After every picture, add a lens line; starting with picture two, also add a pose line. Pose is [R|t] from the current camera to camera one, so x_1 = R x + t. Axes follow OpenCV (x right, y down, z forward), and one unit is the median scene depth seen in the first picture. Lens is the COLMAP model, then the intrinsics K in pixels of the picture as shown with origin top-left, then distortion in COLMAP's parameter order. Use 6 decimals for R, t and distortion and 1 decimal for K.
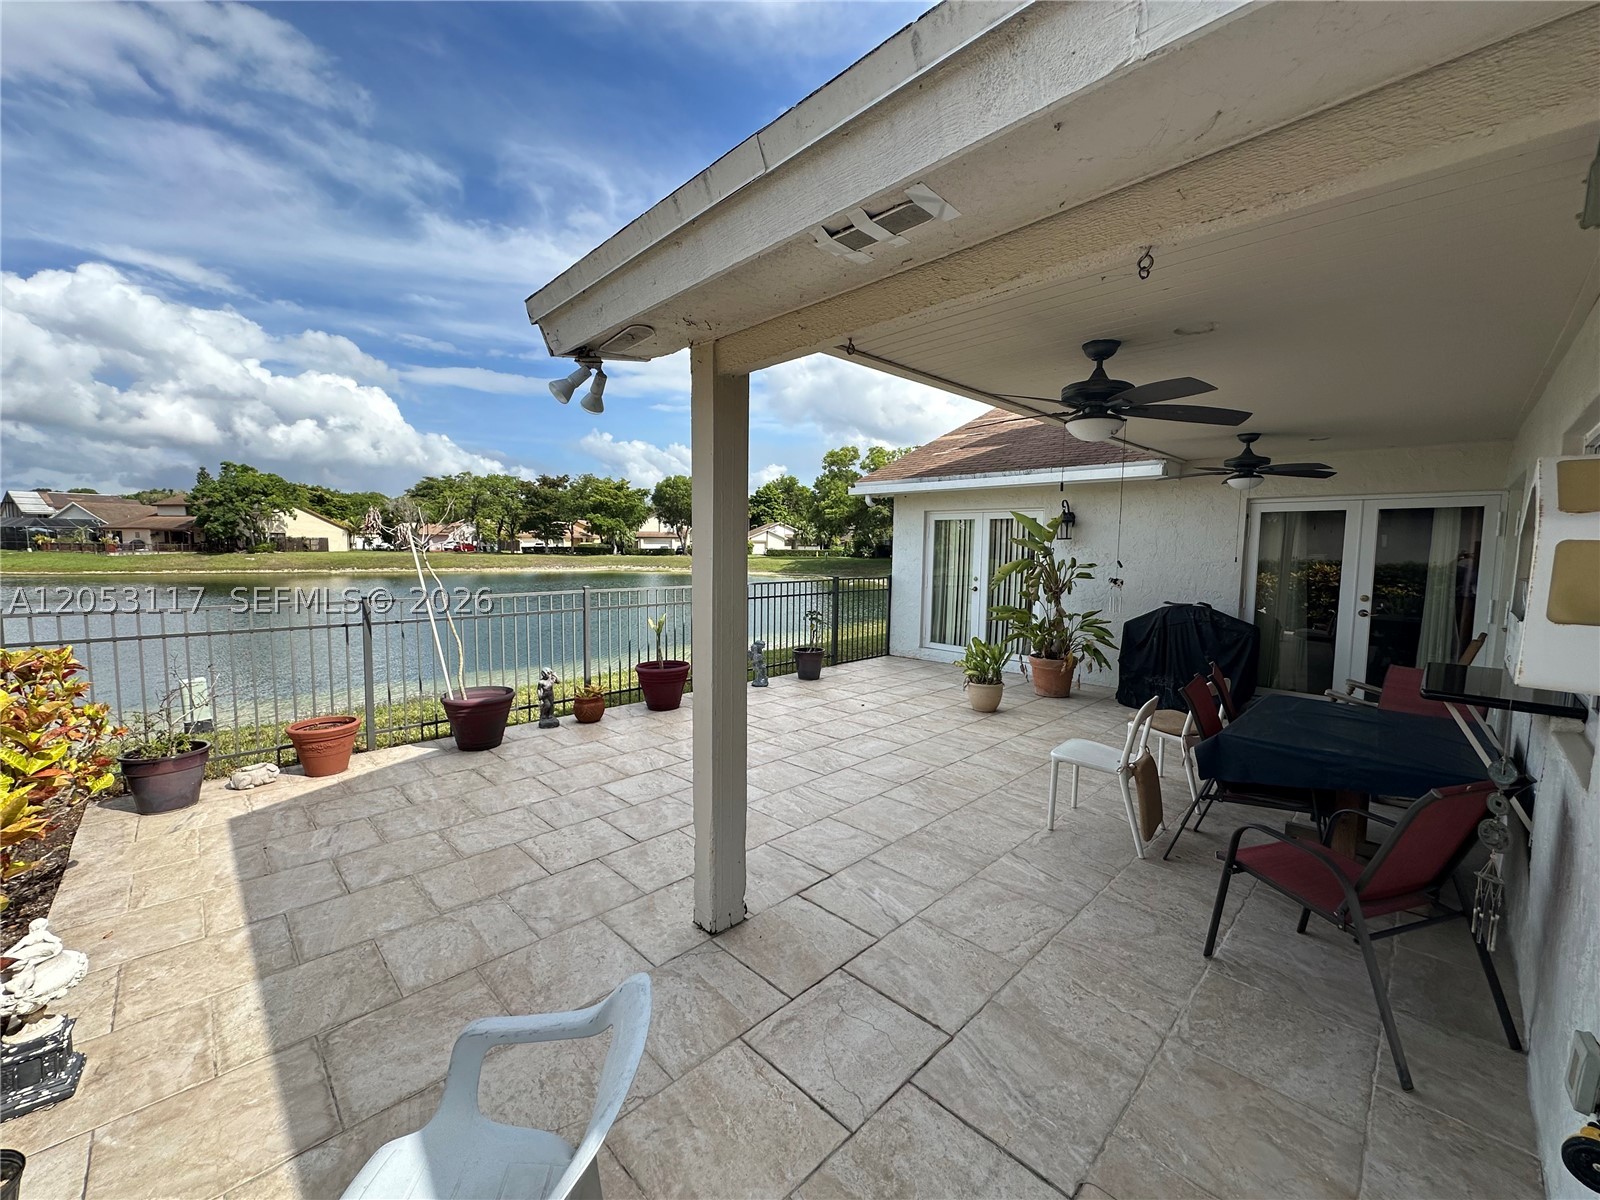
lens RADIAL K [[637.1, 0, 802.0], [0, 637.1, 599.2], [0, 0, 1]] dist [0.000917, 0.000895]
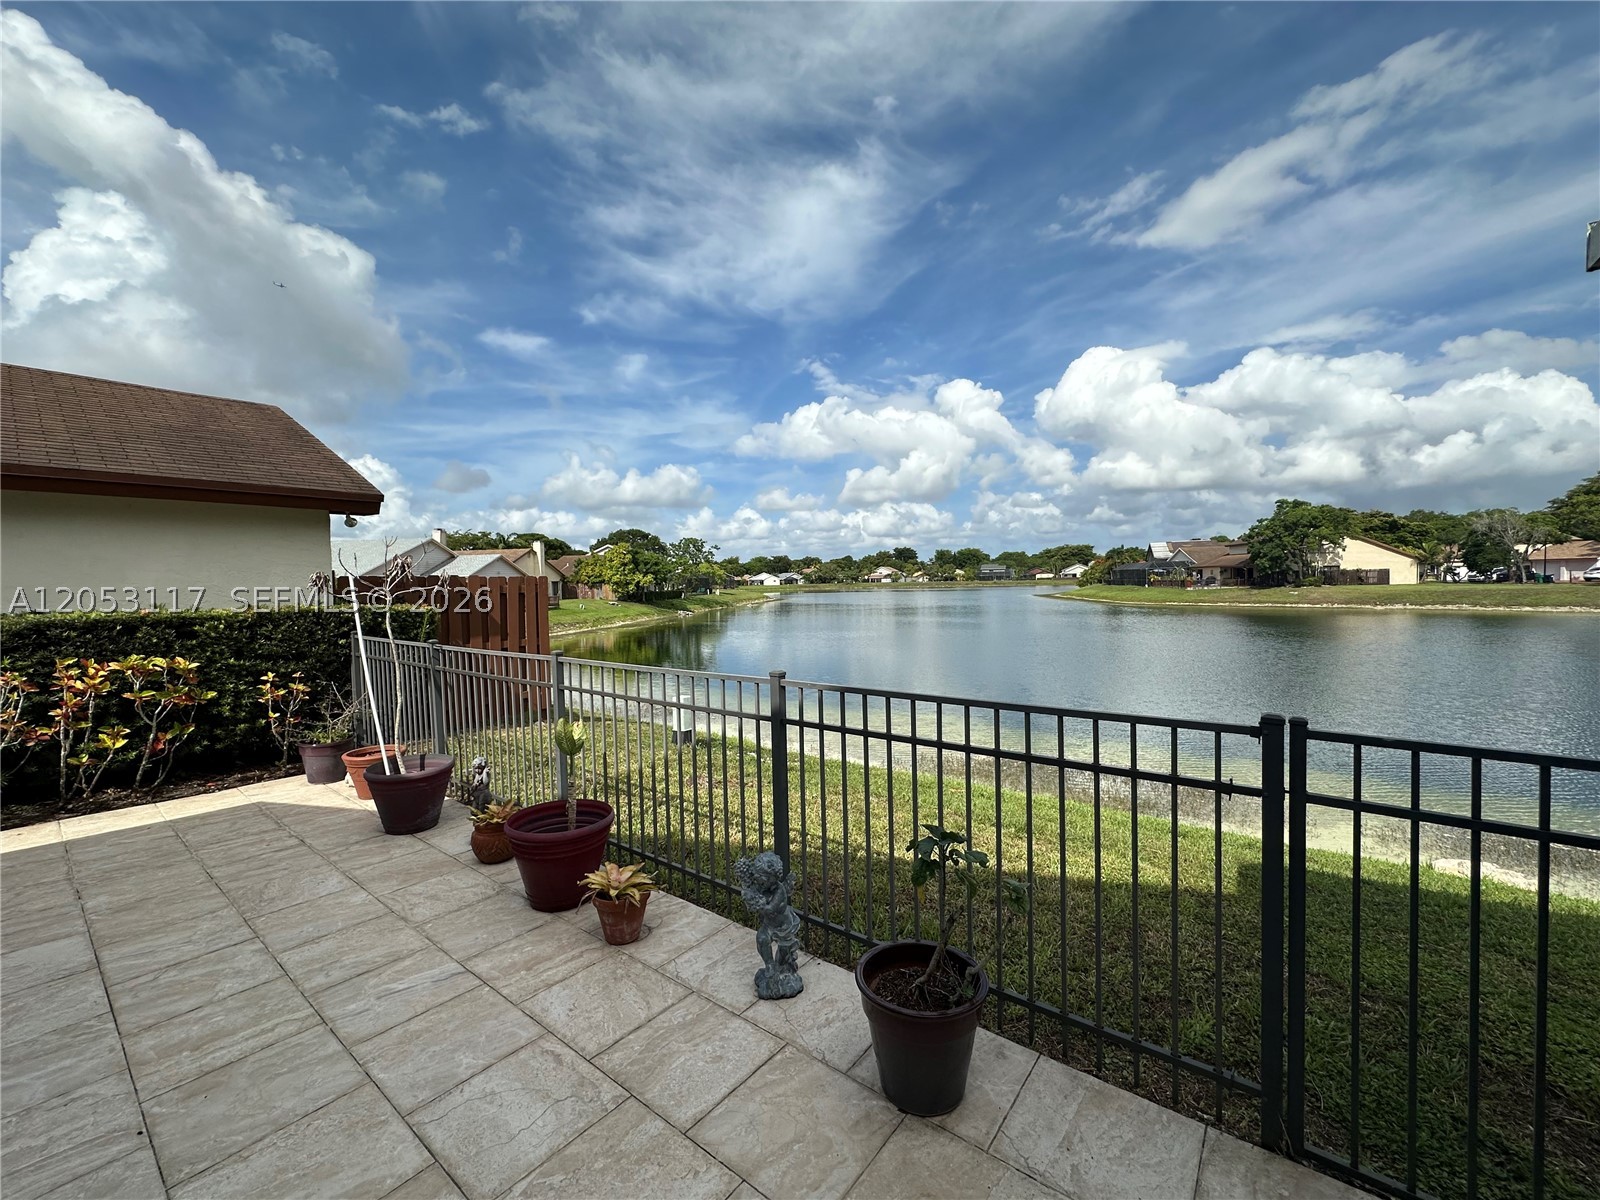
lens RADIAL K [[637.1, 0, 809.9], [0, 637.1, 578.7], [0, 0, 1]] dist [0.000917, 0.000895]
pose [[0.115784, -0.018545, -0.993101, 0.034375], [-0.063627, 0.997634, -0.026048, -0.009621], [0.991234, 0.066204, 0.114330, 0.115349]]
